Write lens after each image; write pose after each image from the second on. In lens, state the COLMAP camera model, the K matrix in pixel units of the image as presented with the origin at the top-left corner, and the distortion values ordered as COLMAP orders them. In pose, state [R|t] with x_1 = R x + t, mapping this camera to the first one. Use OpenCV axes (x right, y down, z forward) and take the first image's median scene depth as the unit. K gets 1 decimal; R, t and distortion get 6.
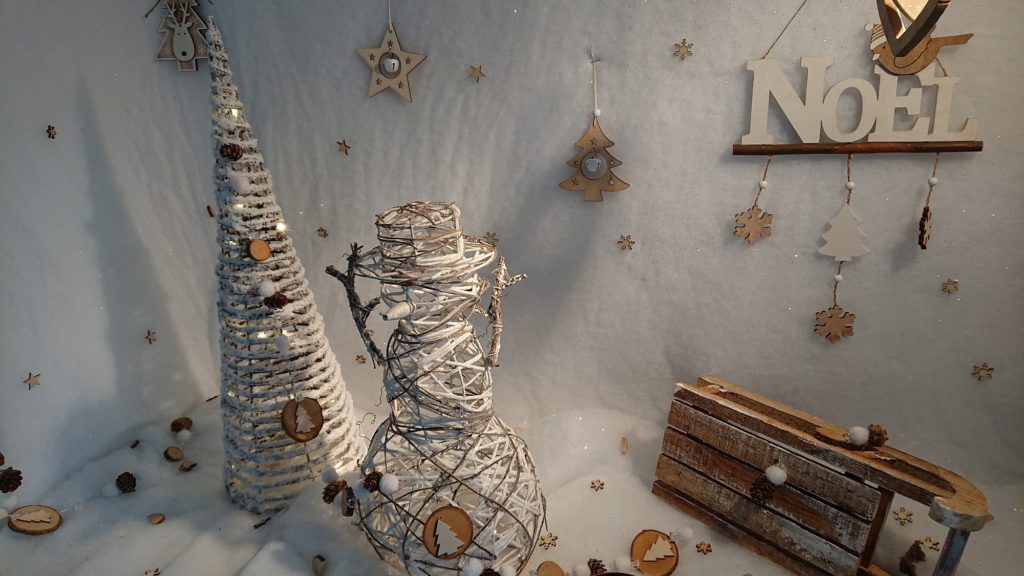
lens RADIAL K [[686.0, 0, 499.1], [0, 686.0, 289.6], [0, 0, 1]] dist [0.192669, -0.296659]
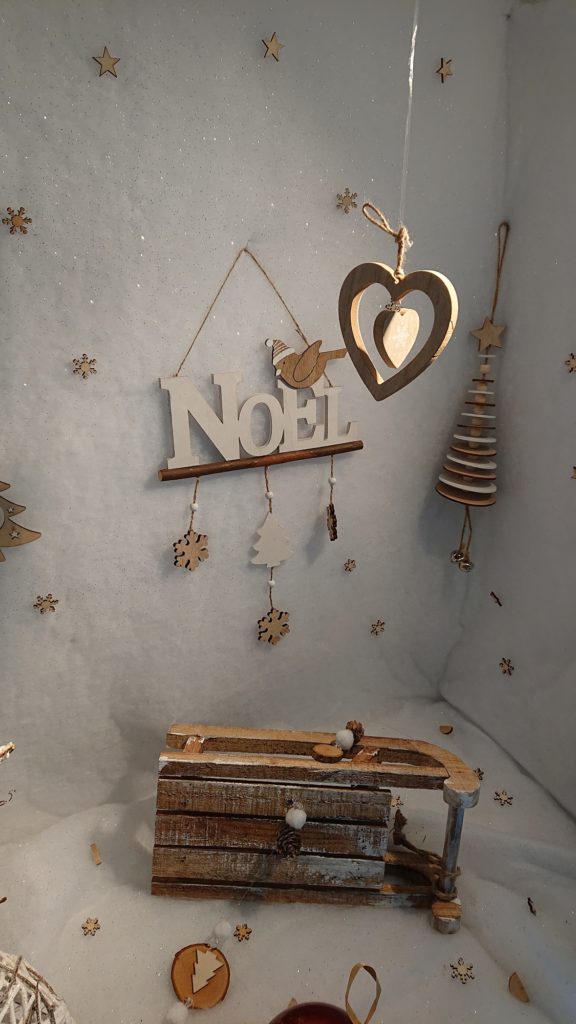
lens RADIAL K [[686.0, 0, 293.2], [0, 686.0, 504.9], [0, 0, 1]] dist [0.192669, -0.296659]
pose [[0.677729, -0.201803, 0.707078, -0.170198], [0.201699, 0.975739, 0.085152, -0.202005], [-0.707107, 0.084907, 0.701990, 0.277074]]
